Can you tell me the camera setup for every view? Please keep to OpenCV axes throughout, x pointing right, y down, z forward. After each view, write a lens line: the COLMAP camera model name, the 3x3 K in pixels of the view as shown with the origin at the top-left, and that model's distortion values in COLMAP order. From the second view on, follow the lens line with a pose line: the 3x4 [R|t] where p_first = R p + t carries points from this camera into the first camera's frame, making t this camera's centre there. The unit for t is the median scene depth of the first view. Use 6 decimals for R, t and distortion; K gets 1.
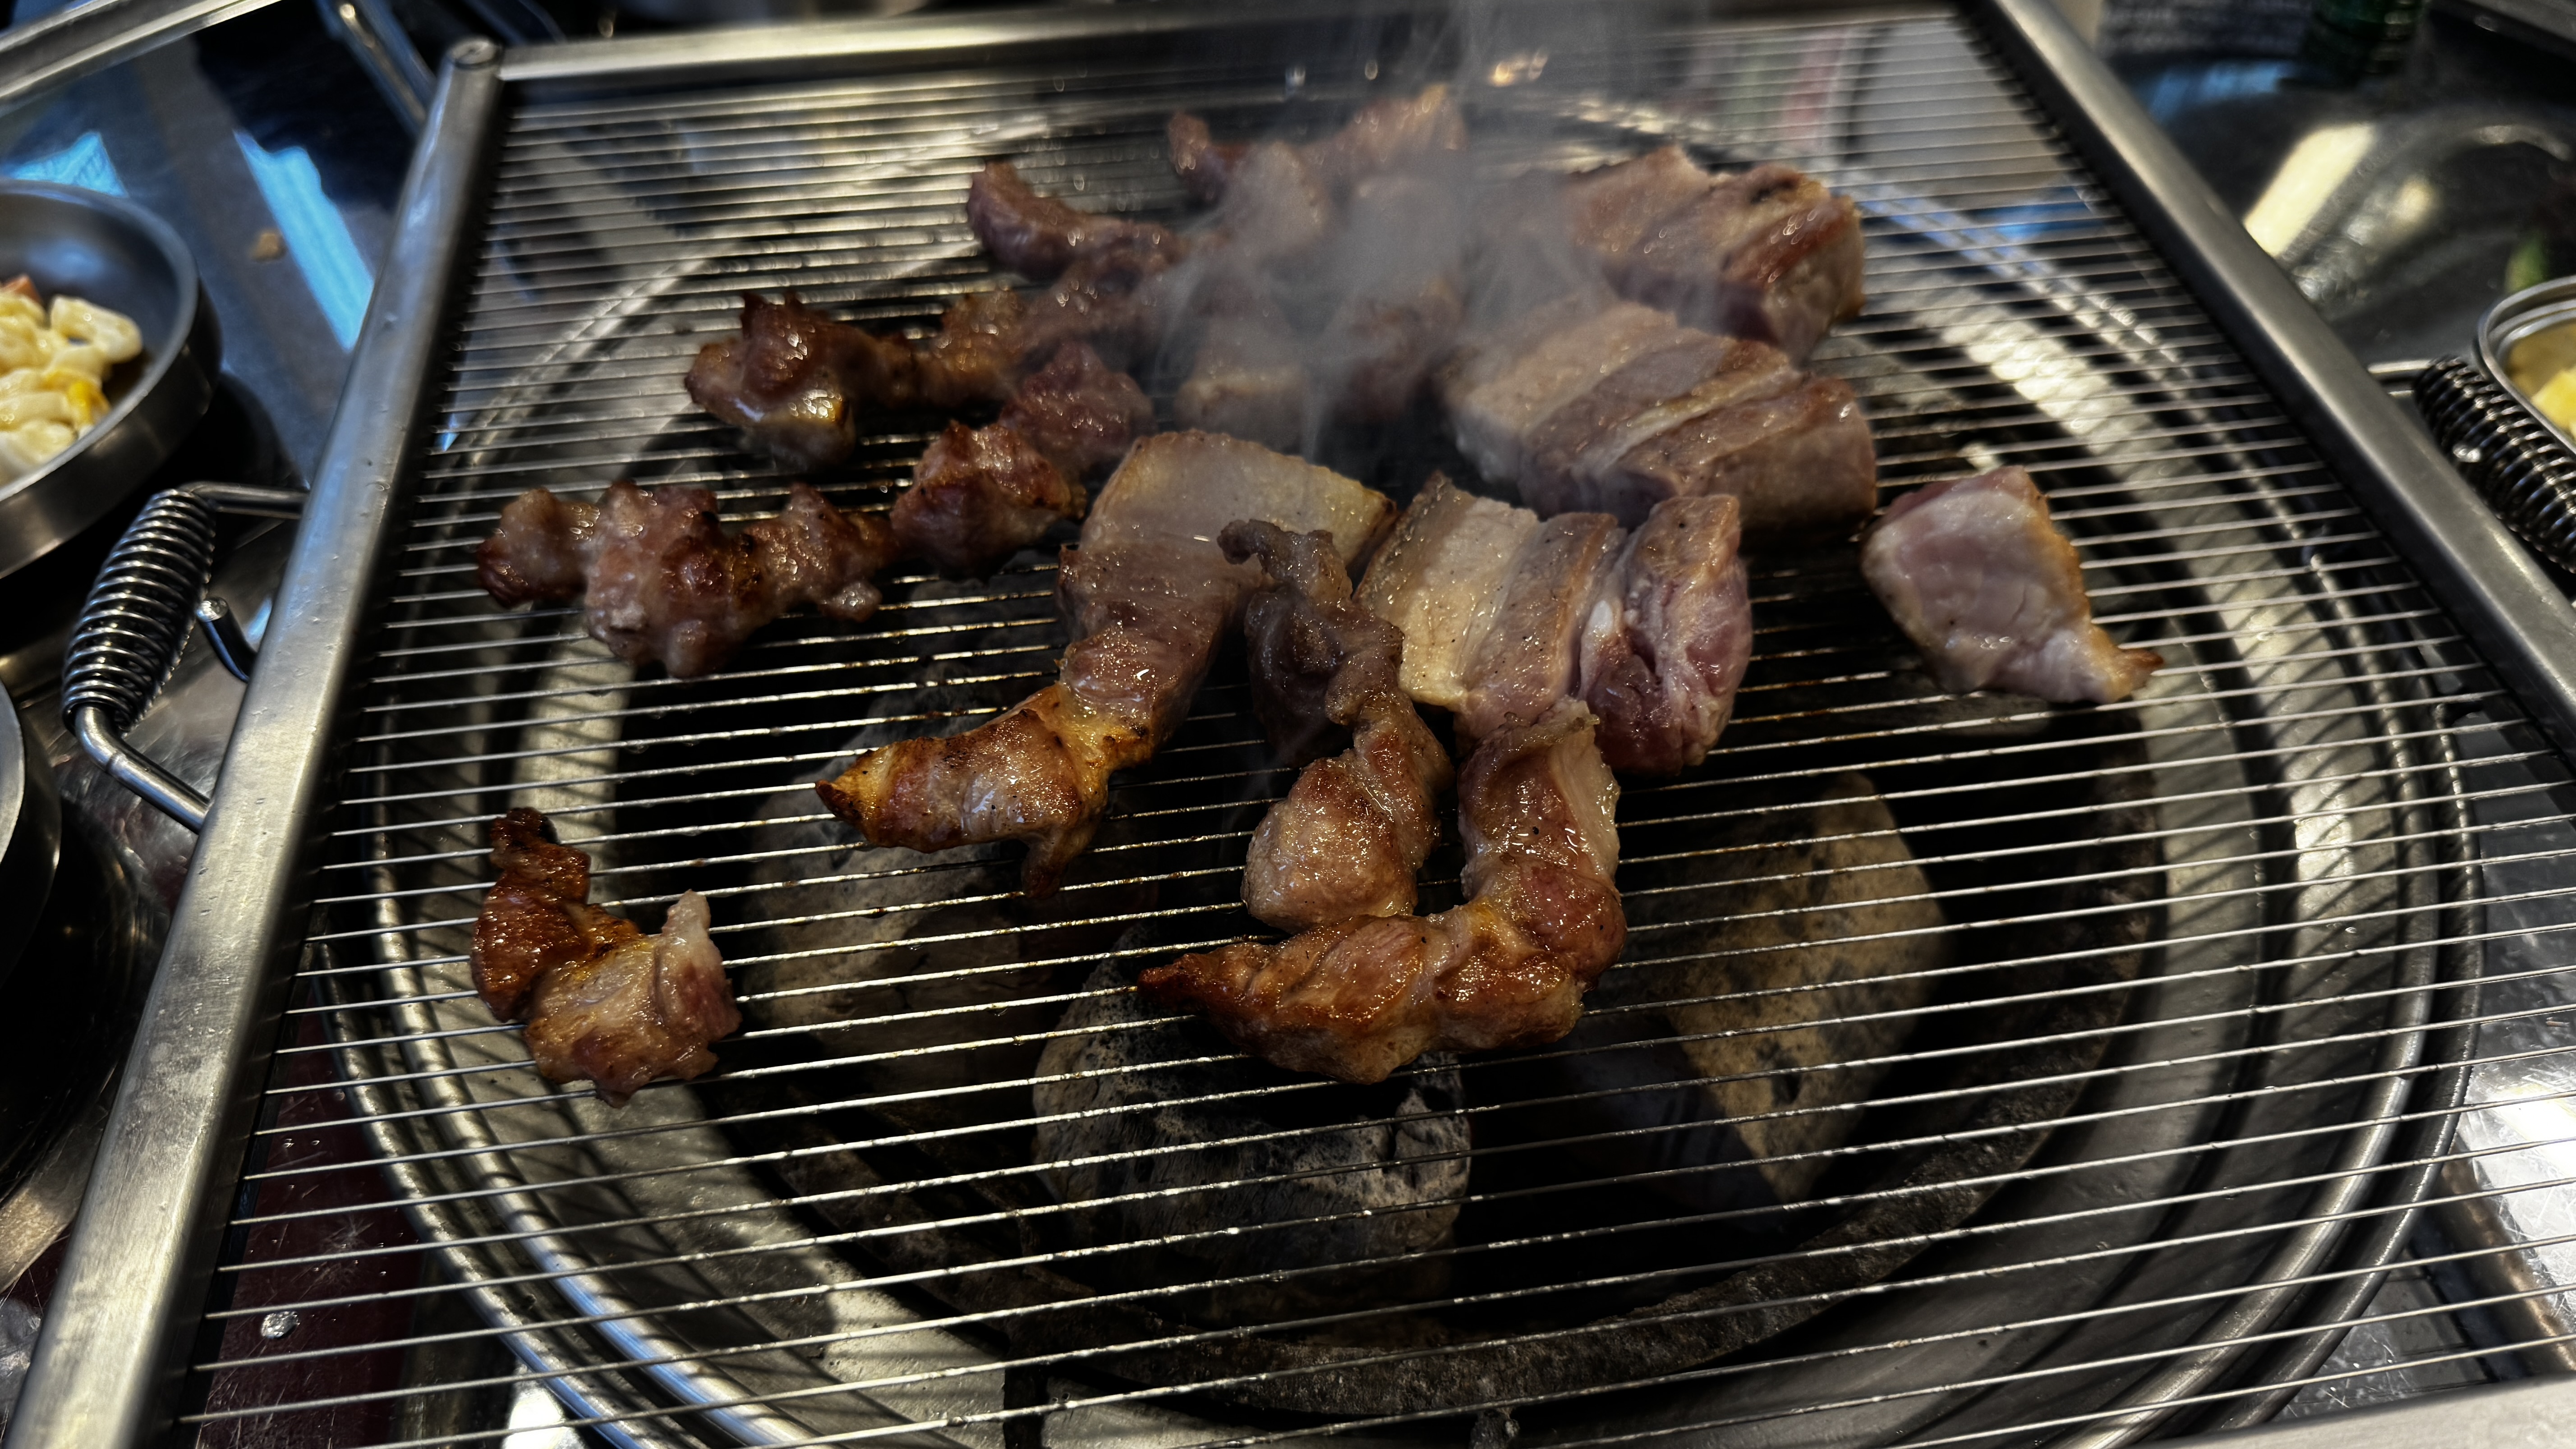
lens RADIAL K [[1820.1, 0, 1267.9], [0, 1820.1, 742.4], [0, 0, 1]] dist [0.024543, 0.000237]
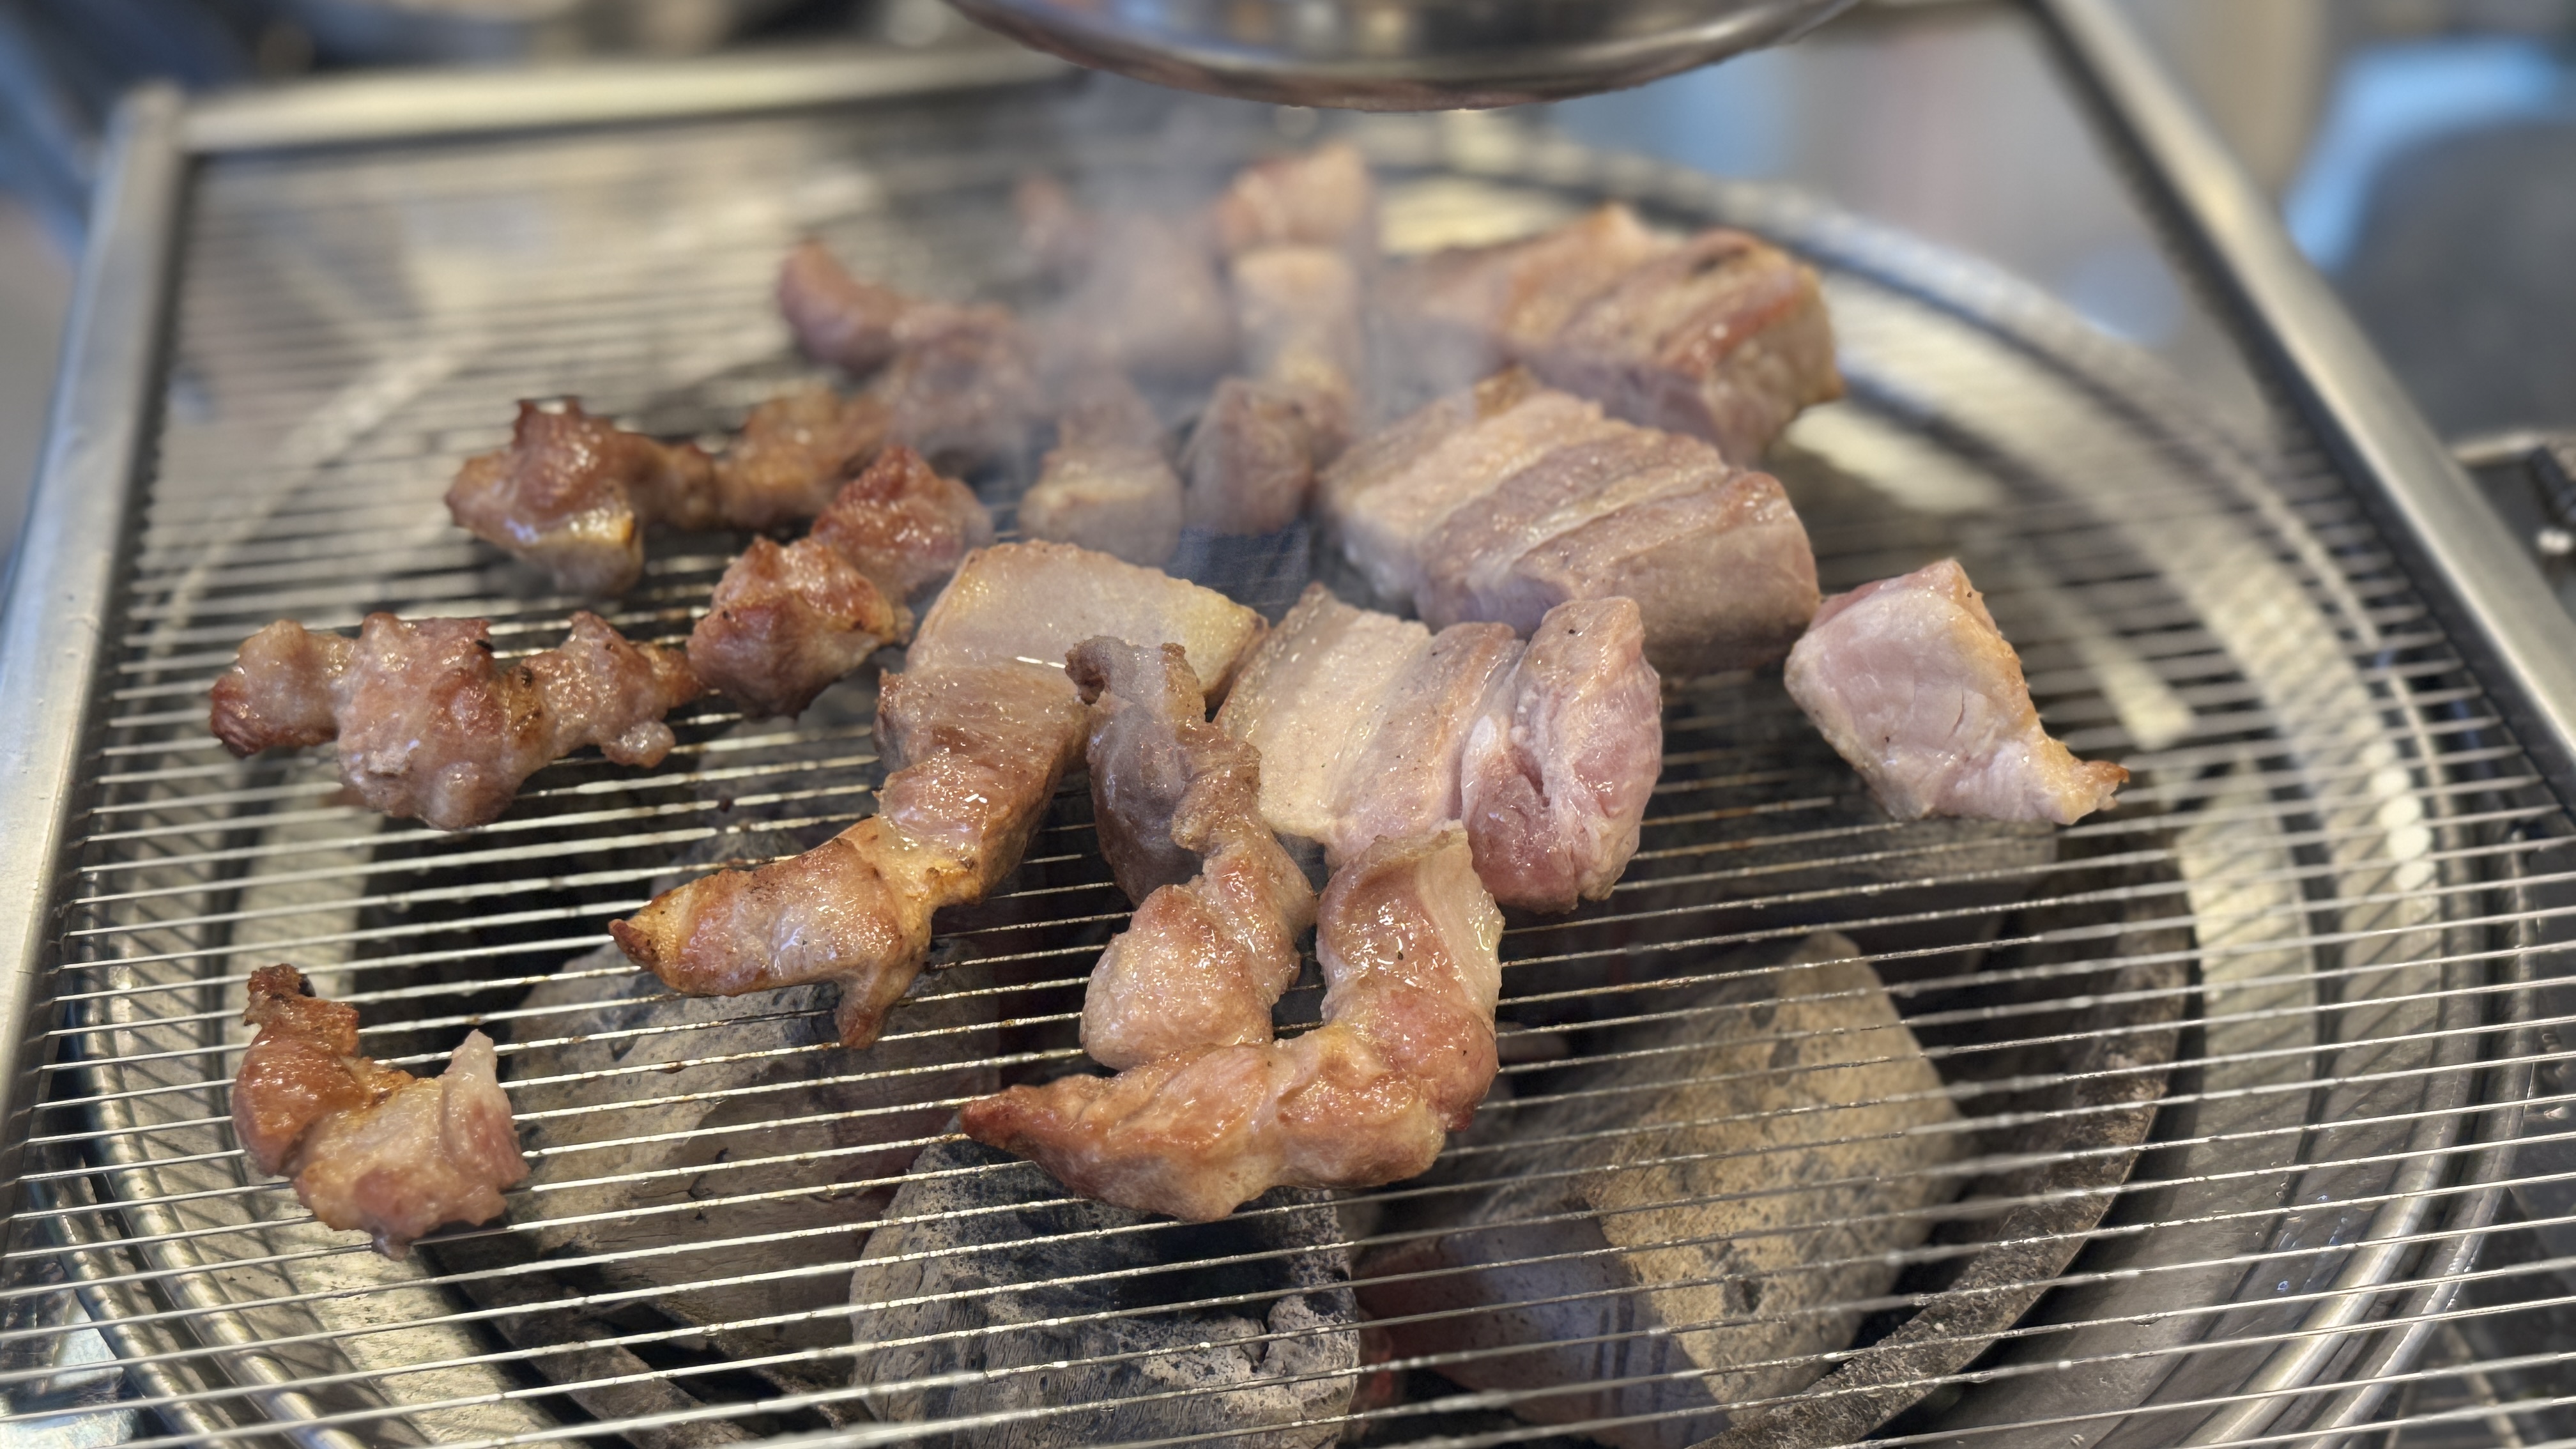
lens RADIAL K [[3410.0, 0, 1289.7], [0, 3410.0, 716.3], [0, 0, 1]] dist [0.066290, 0.000000]
pose [[0.999846, -0.017364, -0.002687, 0.088449], [0.016790, 0.989259, -0.145204, 0.158044], [0.005180, 0.145136, 0.989398, -0.636426]]
